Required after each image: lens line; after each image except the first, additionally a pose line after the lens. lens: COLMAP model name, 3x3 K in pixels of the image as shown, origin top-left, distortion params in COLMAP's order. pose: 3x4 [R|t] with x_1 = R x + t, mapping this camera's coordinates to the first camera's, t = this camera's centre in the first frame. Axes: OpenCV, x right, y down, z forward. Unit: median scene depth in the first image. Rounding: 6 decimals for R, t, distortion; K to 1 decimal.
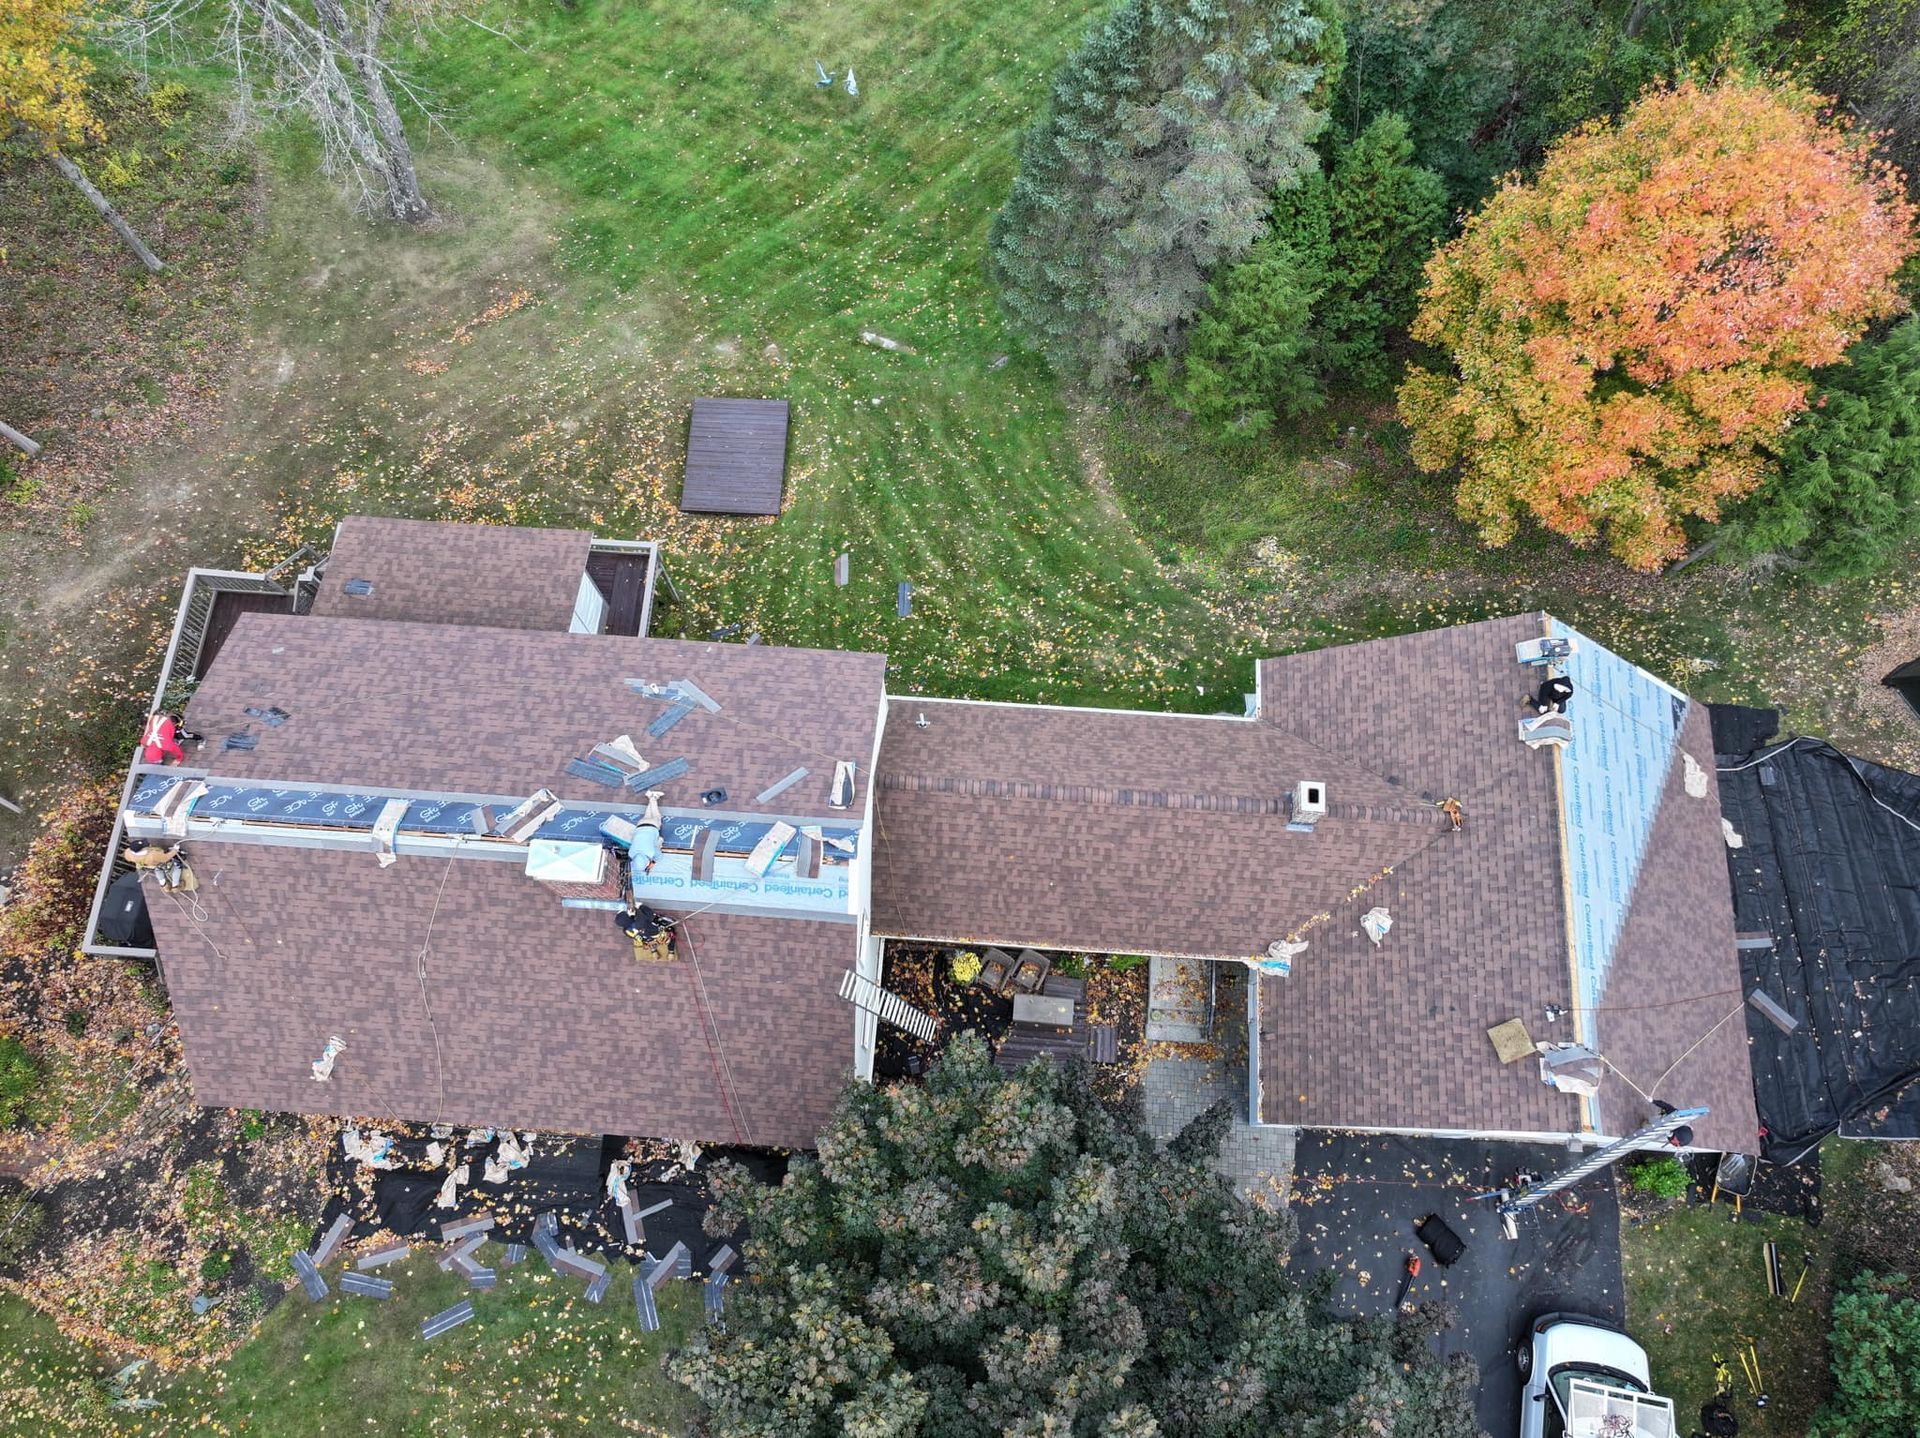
lens RADIAL K [[1295.5, 0, 948.6], [0, 1295.5, 719.5], [0, 0, 1]] dist [0.000768, 0.017890]
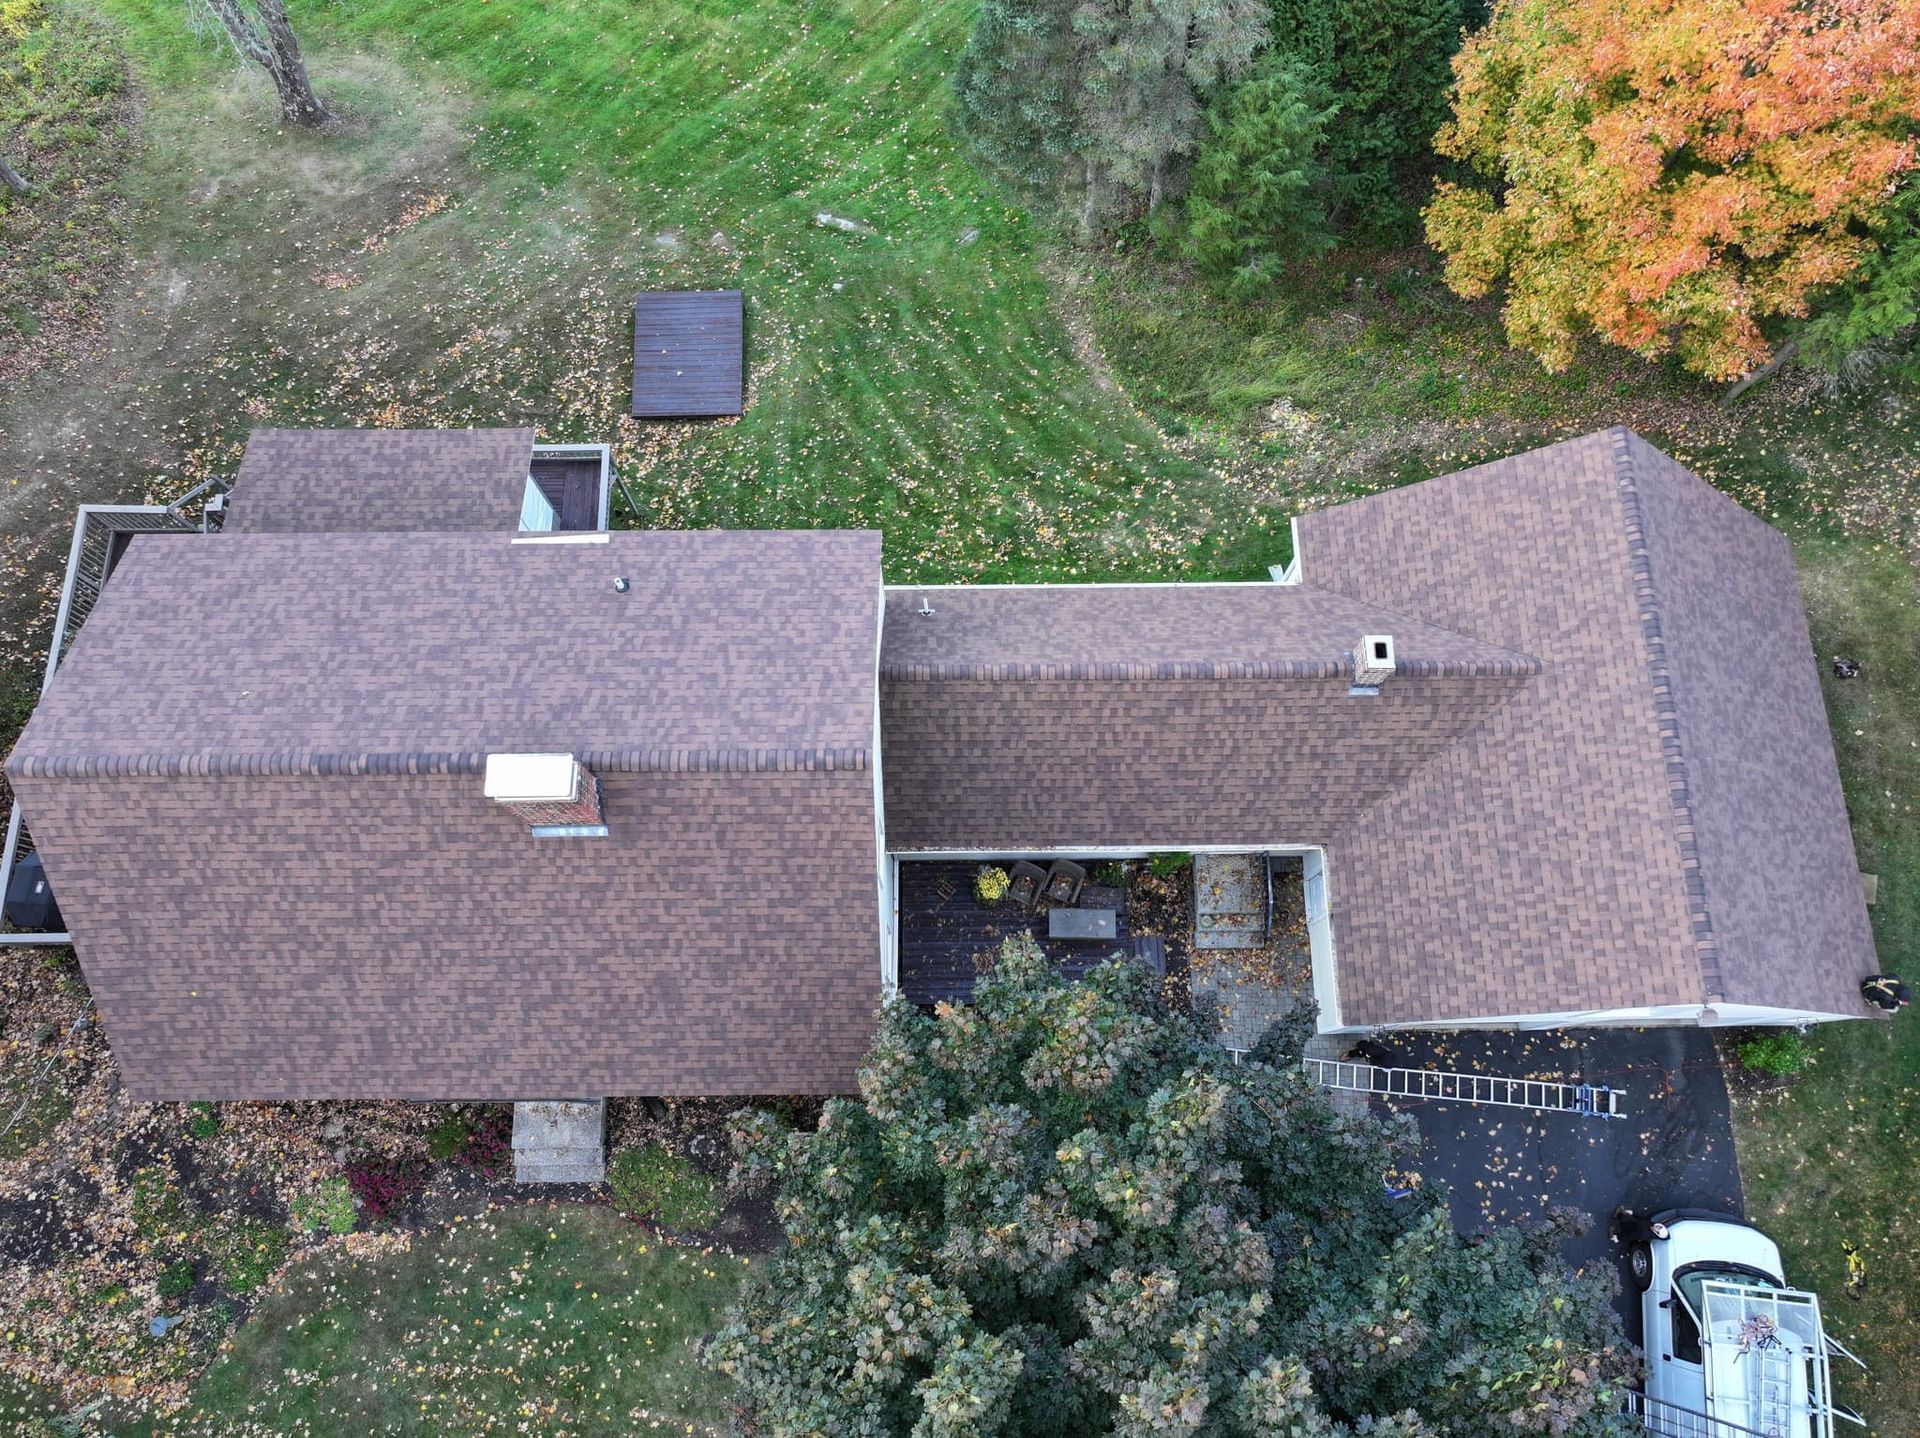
lens RADIAL K [[1295.5, 0, 947.0], [0, 1295.5, 718.0], [0, 0, 1]] dist [0.000768, 0.017890]
pose [[0.997084, -0.072850, 0.022716, -0.031117], [0.072216, 0.997008, 0.027560, 0.051716], [-0.024656, -0.025839, 0.999362, 0.112038]]
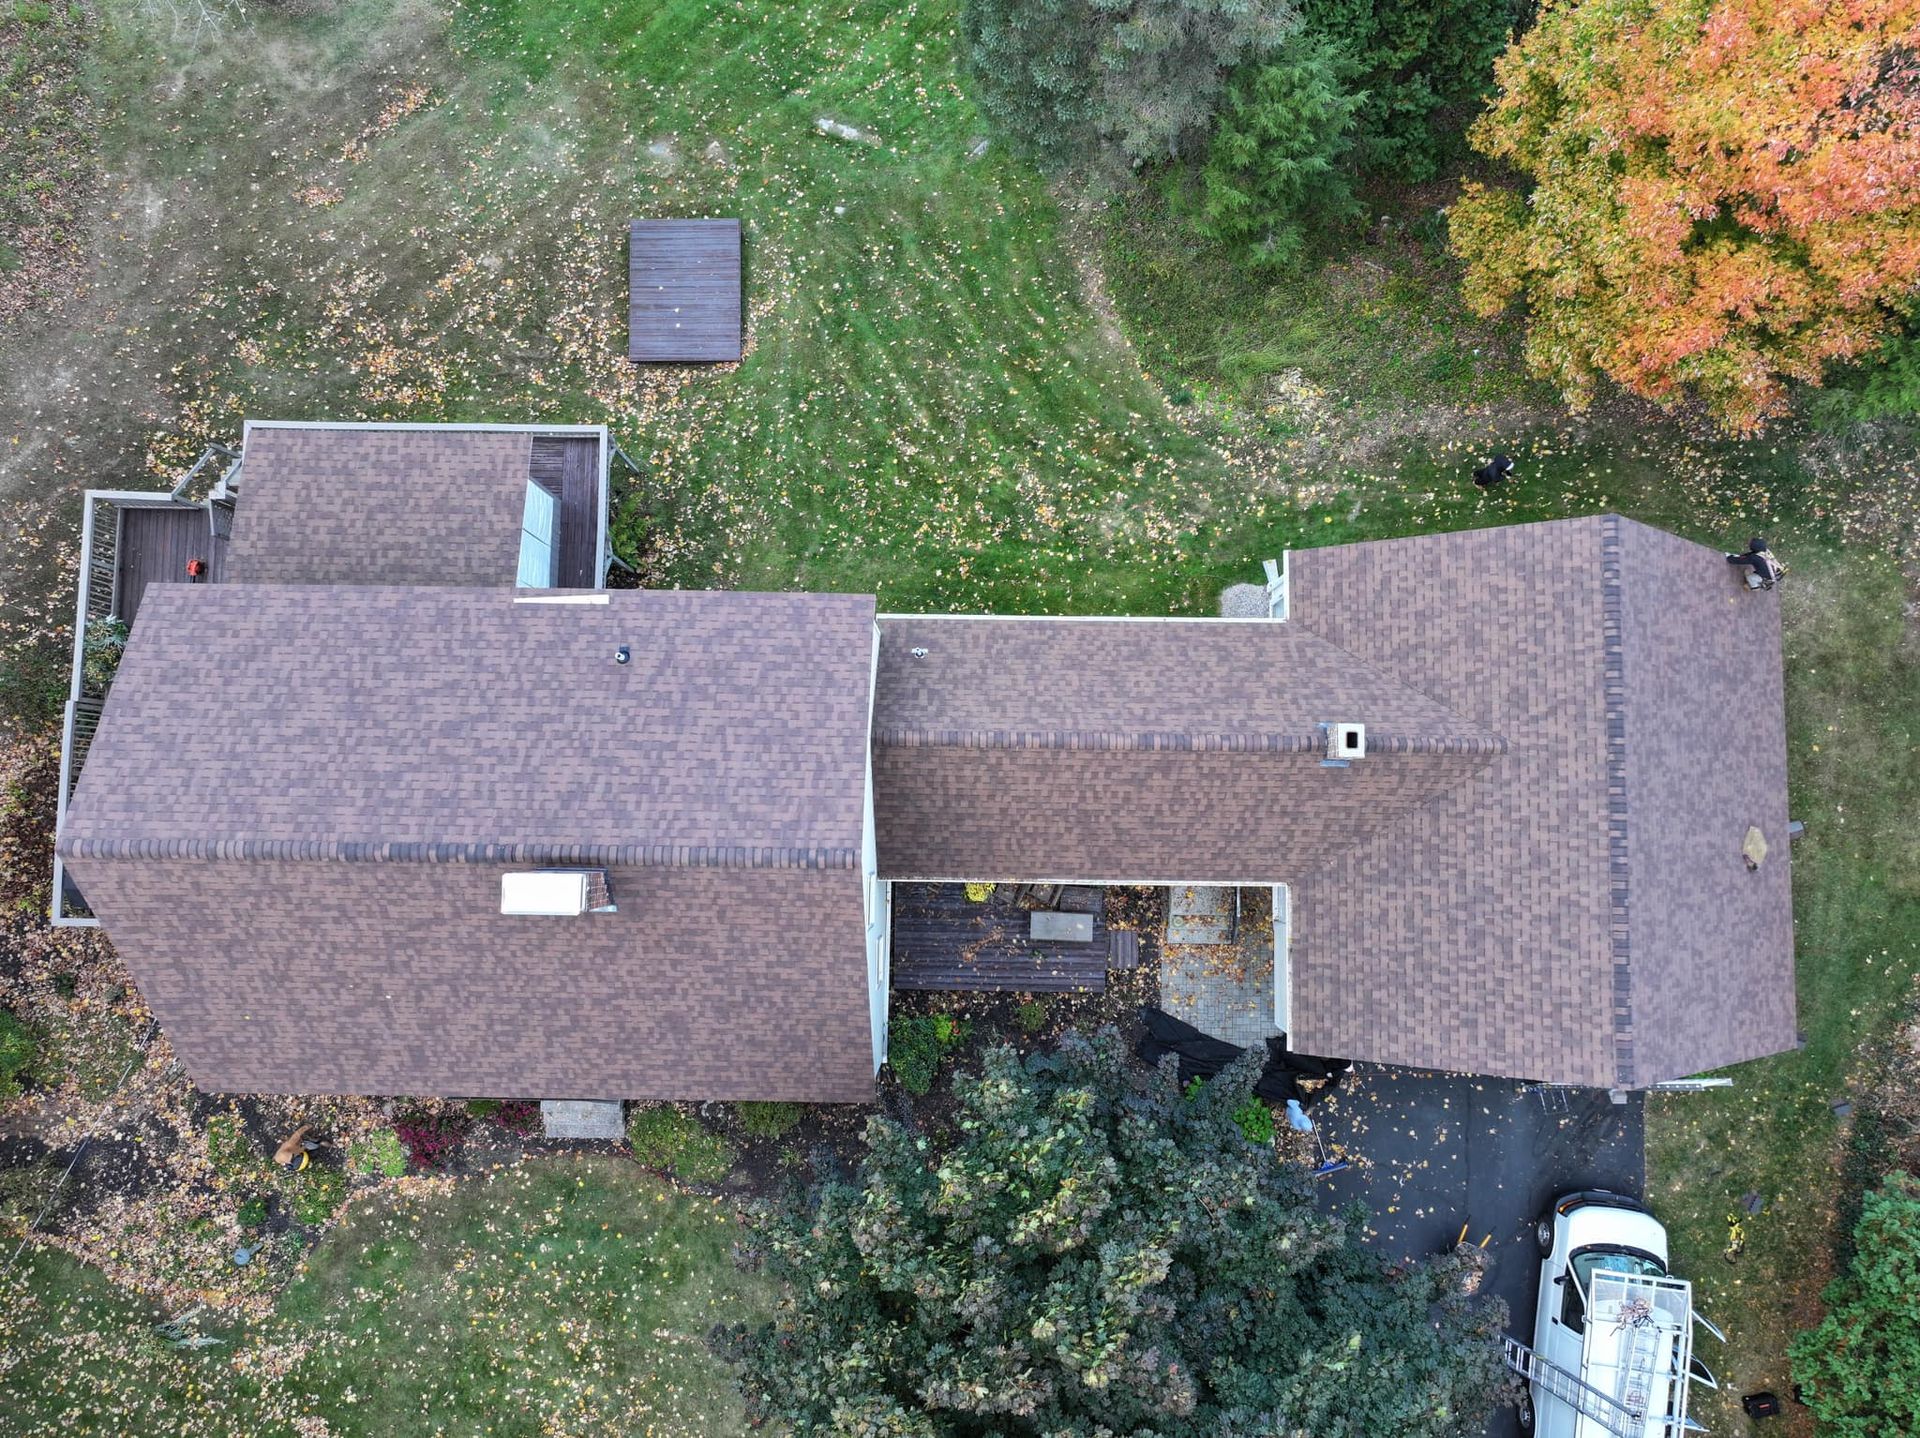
lens RADIAL K [[1295.5, 0, 946.9], [0, 1295.5, 698.5], [0, 0, 1]] dist [0.000768, 0.017890]
pose [[0.998493, -0.054867, -0.000909, -0.001679], [0.053616, 0.971935, 0.229059, -0.170875], [-0.011684, -0.228763, 0.973412, 0.104930]]
